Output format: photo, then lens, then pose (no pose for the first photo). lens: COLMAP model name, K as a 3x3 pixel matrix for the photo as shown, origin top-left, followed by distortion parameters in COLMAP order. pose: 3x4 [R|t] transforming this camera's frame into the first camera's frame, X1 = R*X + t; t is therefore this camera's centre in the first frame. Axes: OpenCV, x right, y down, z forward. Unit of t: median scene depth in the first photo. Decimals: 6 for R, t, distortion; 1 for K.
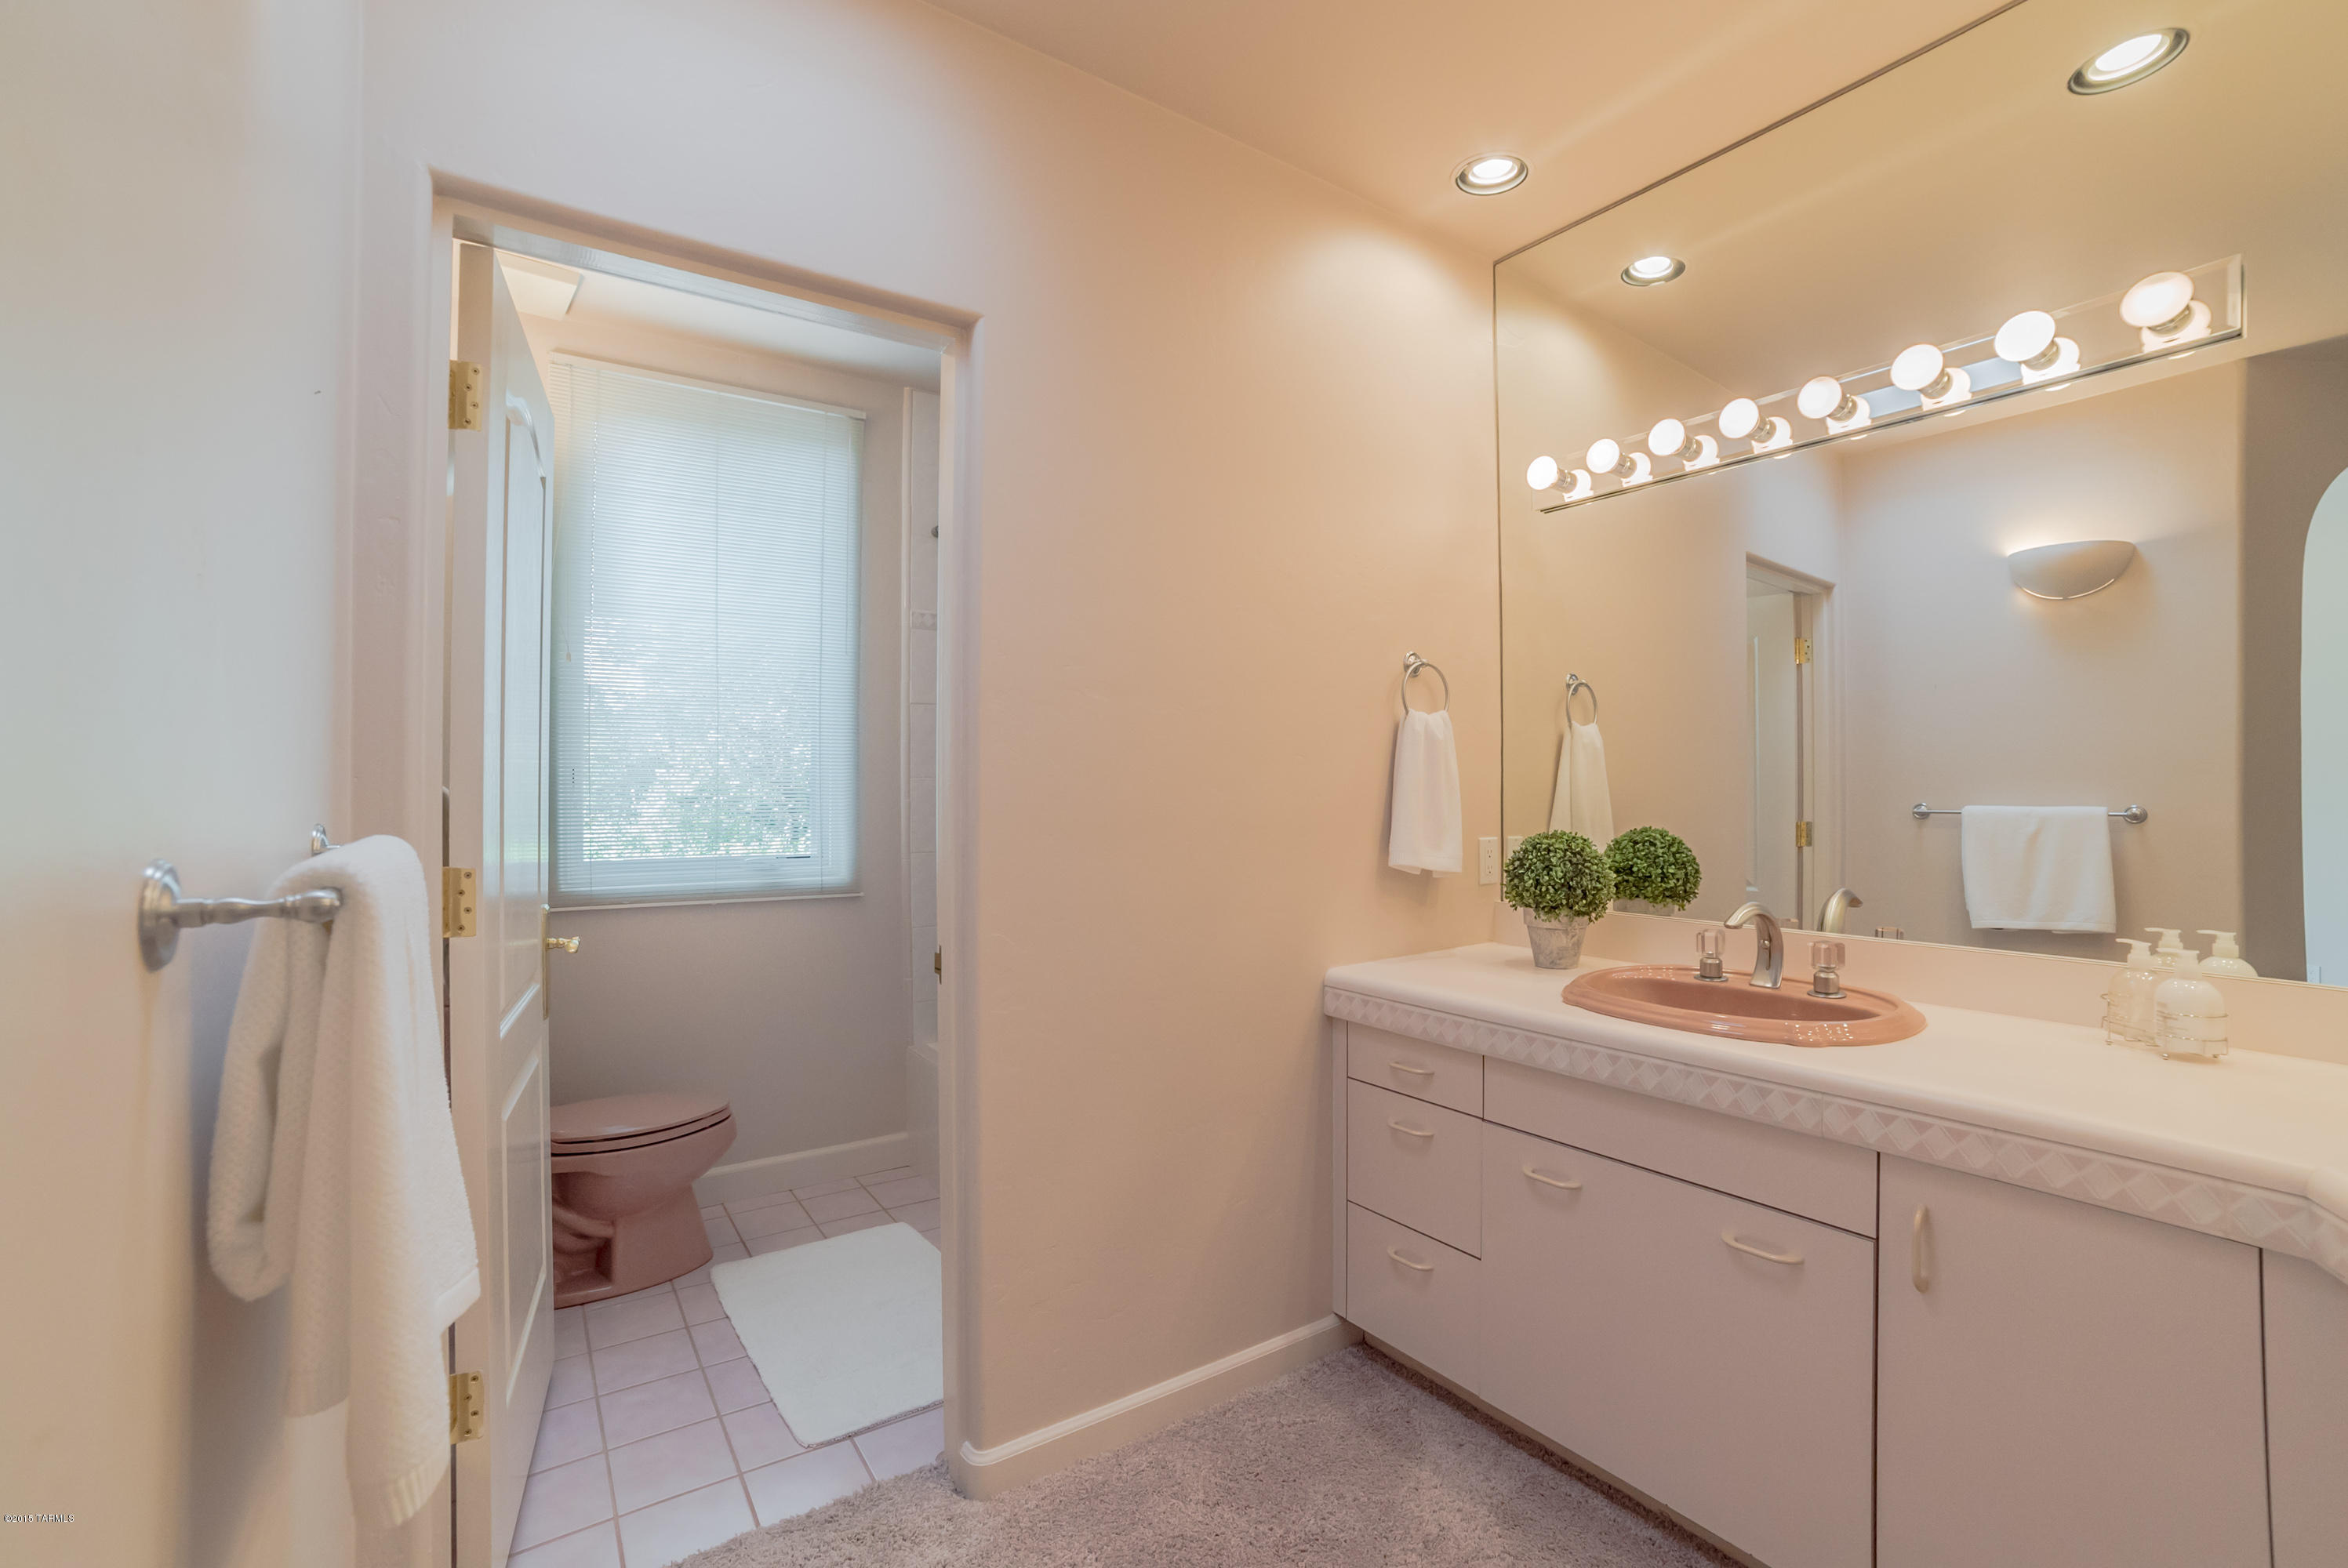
lens RADIAL K [[1008.9, 0, 1180.3], [0, 1008.9, 785.0], [0, 0, 1]] dist [-0.102308, 0.037080]
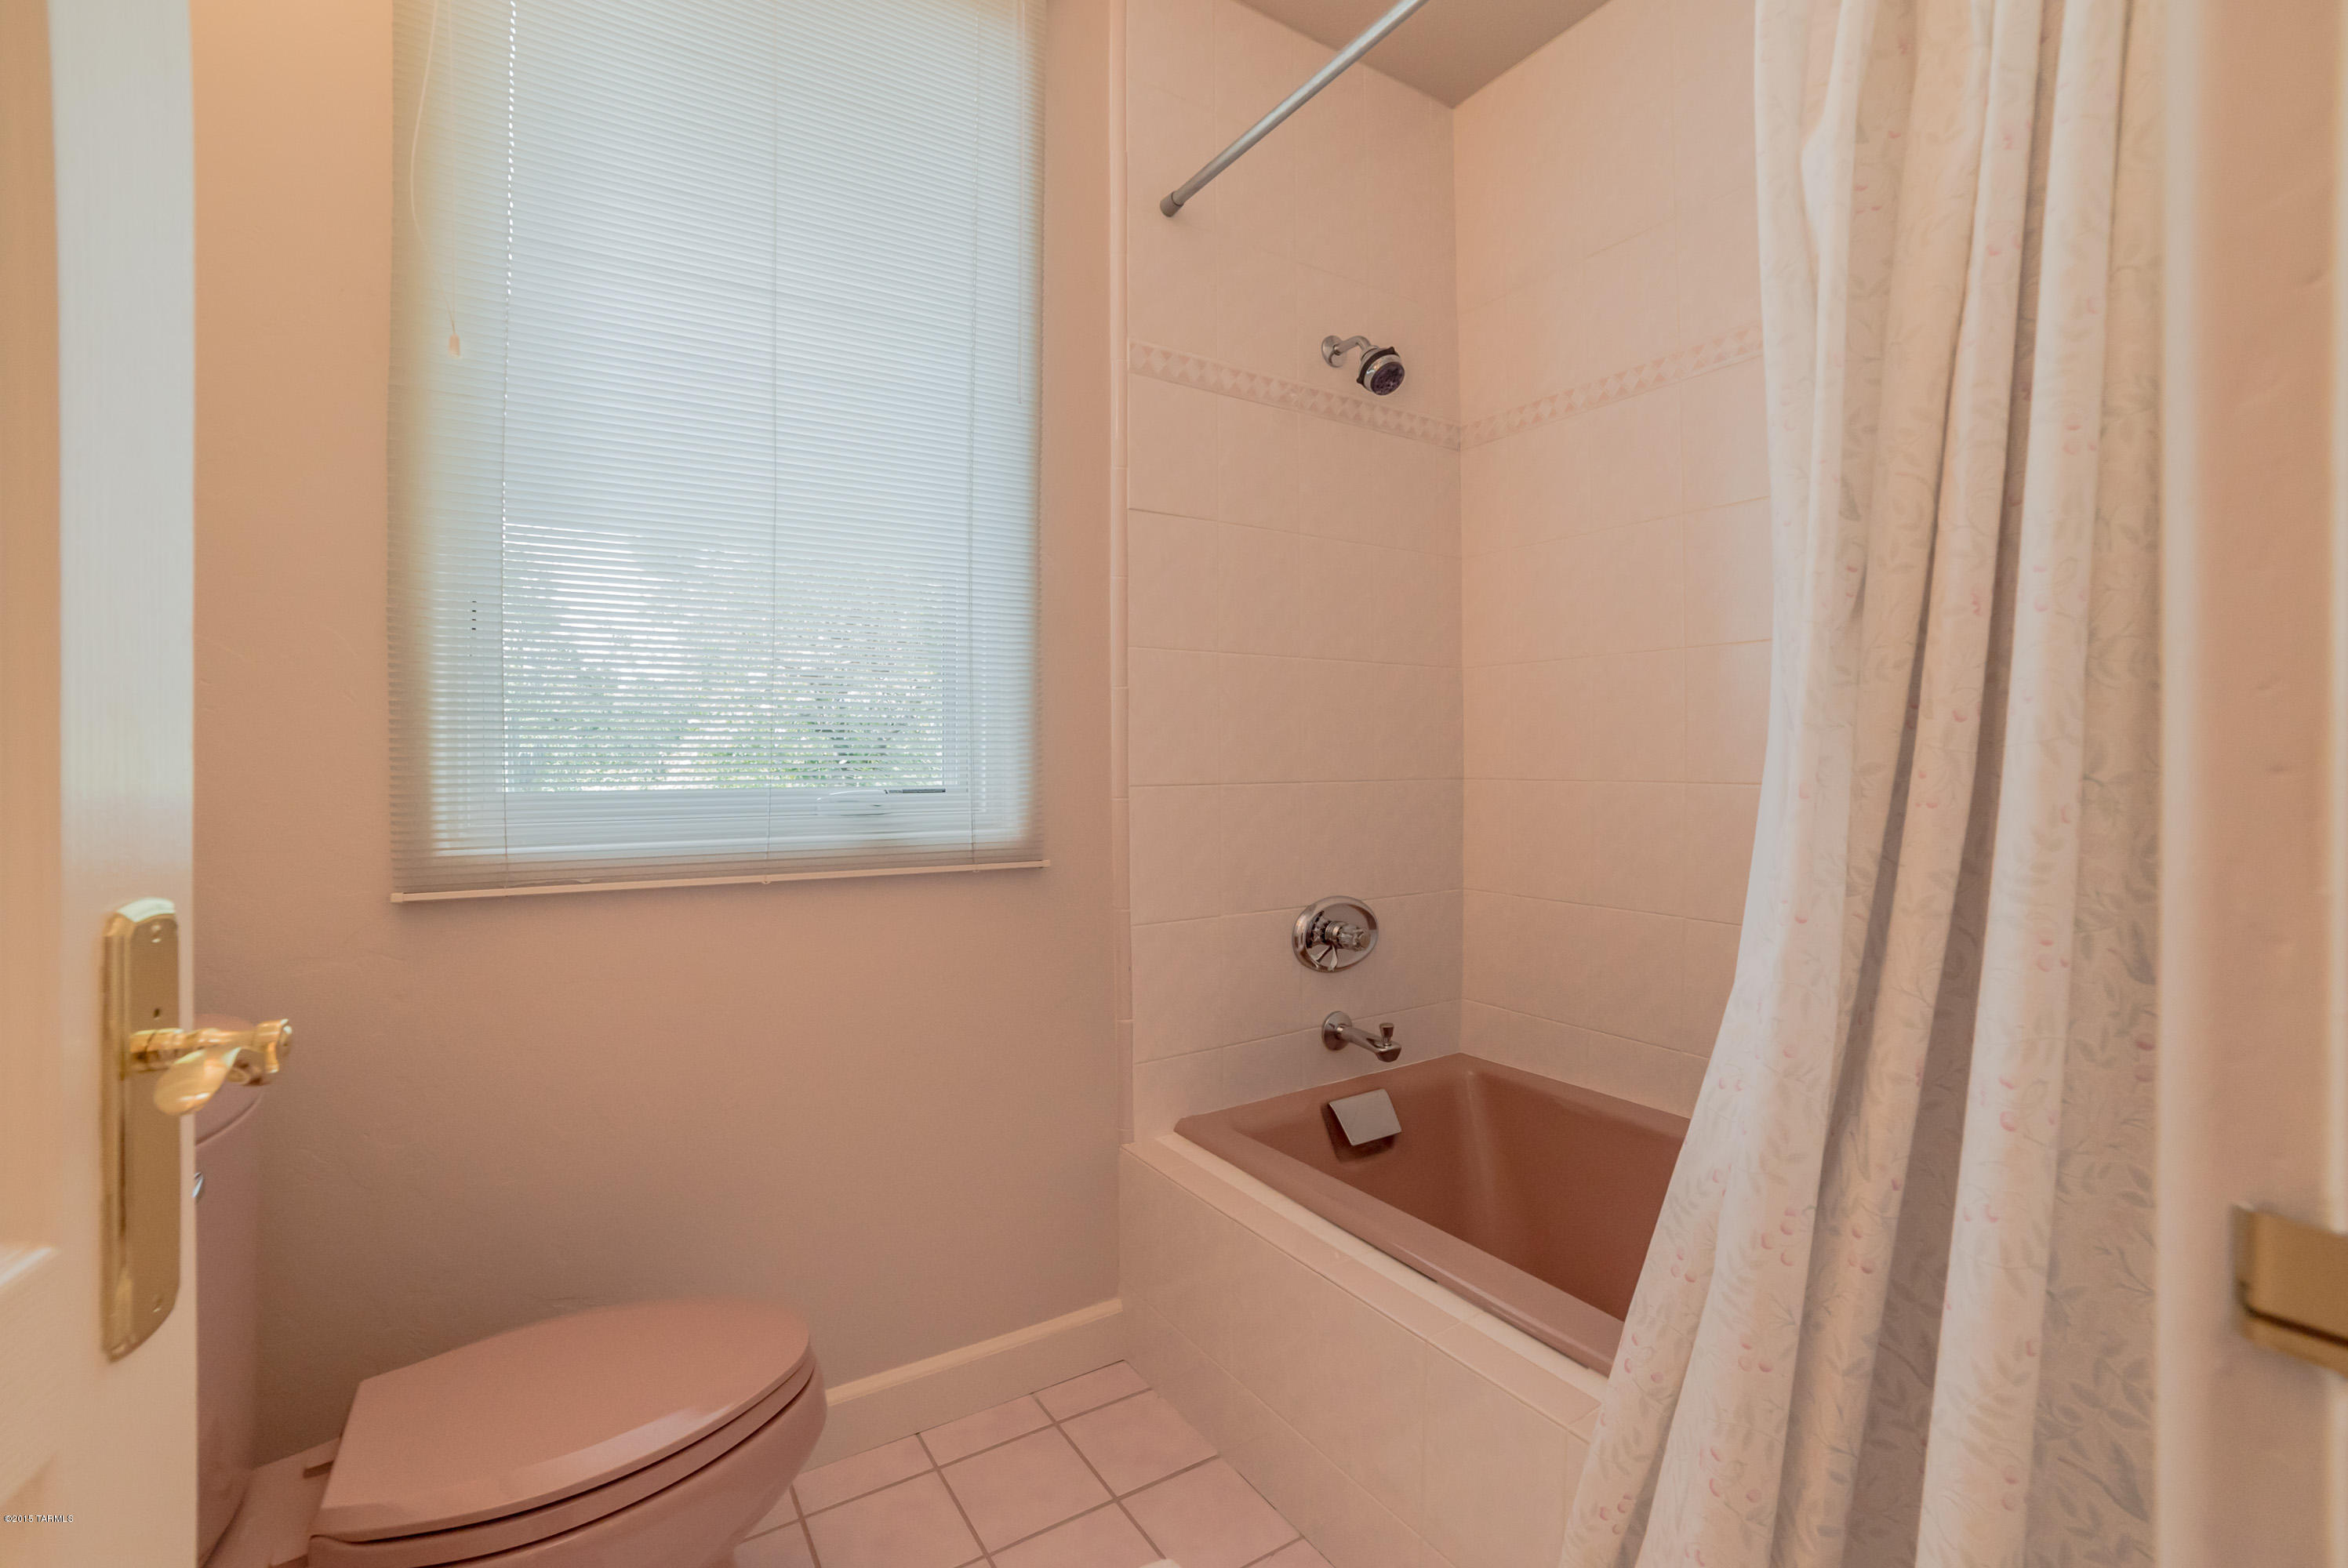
lens RADIAL K [[1008.9, 0, 1180.3], [0, 1008.9, 785.0], [0, 0, 1]] dist [-0.102308, 0.037080]
pose [[0.999374, -0.000215, -0.035376, -0.240878], [0.001013, 0.999745, 0.022545, 0.059547], [0.035362, -0.022566, 0.999120, 0.502331]]
